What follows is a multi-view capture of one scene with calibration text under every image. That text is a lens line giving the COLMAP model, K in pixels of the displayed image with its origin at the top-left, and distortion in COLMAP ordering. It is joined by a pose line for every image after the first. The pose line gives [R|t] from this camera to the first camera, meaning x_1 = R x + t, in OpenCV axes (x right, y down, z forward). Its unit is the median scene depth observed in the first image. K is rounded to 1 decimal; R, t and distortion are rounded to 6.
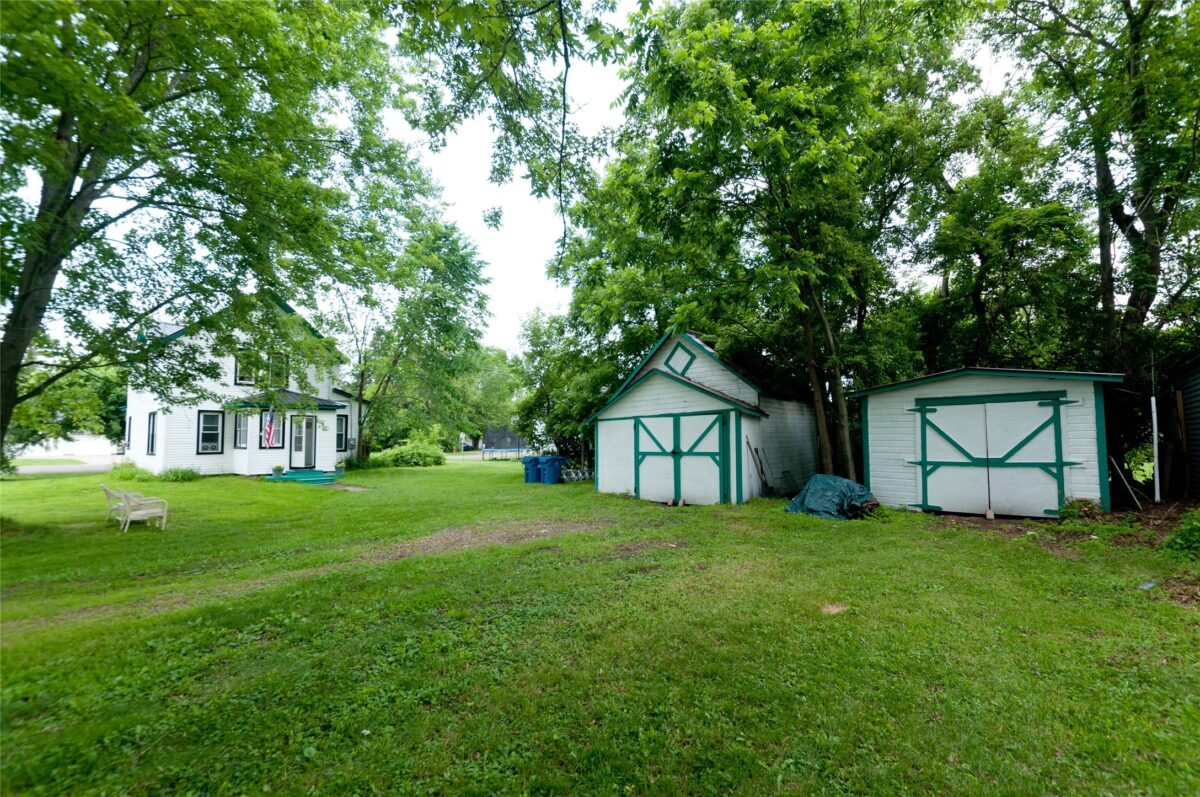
lens RADIAL K [[530.1, 0, 598.7], [0, 530.1, 412.5], [0, 0, 1]] dist [0.016809, -0.006257]
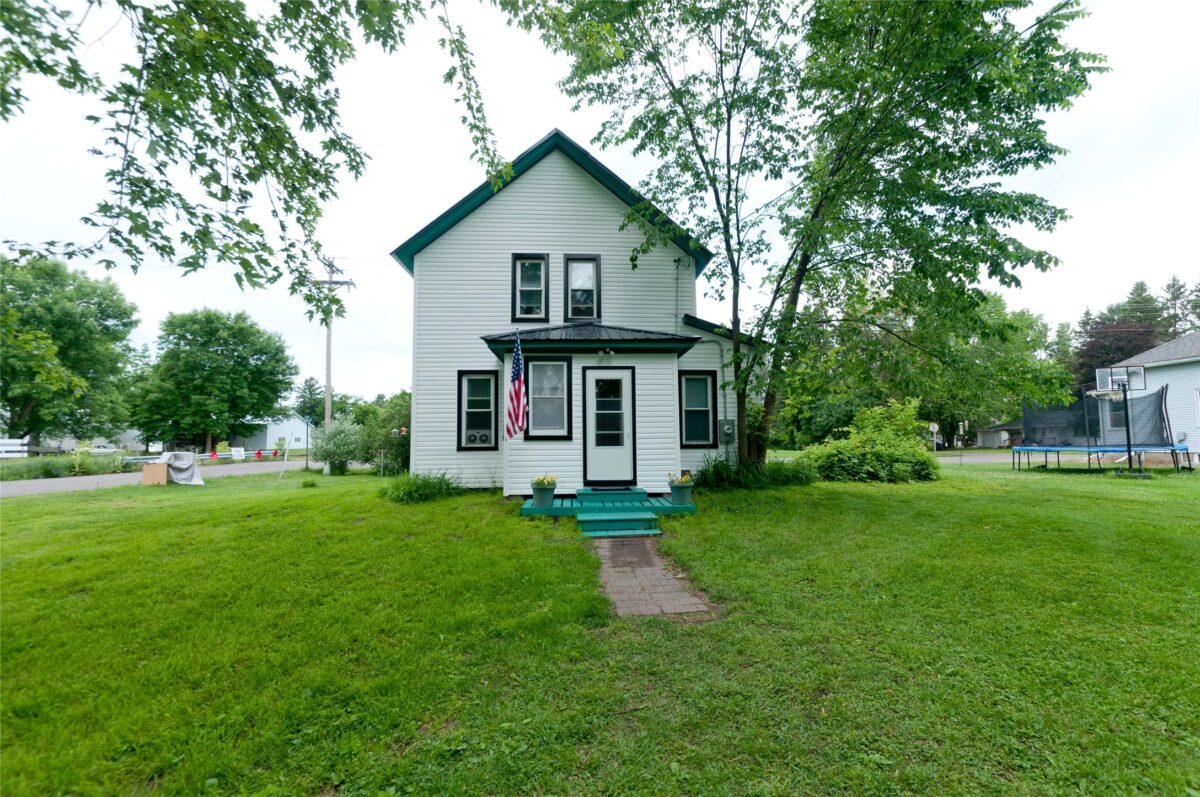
lens RADIAL K [[530.1, 0, 598.7], [0, 530.1, 412.5], [0, 0, 1]] dist [0.016809, -0.006257]
pose [[0.708616, -0.039304, -0.704499, -0.232709], [0.041520, 0.999040, -0.013974, 0.047215], [0.704371, -0.019349, 0.709568, 0.637256]]
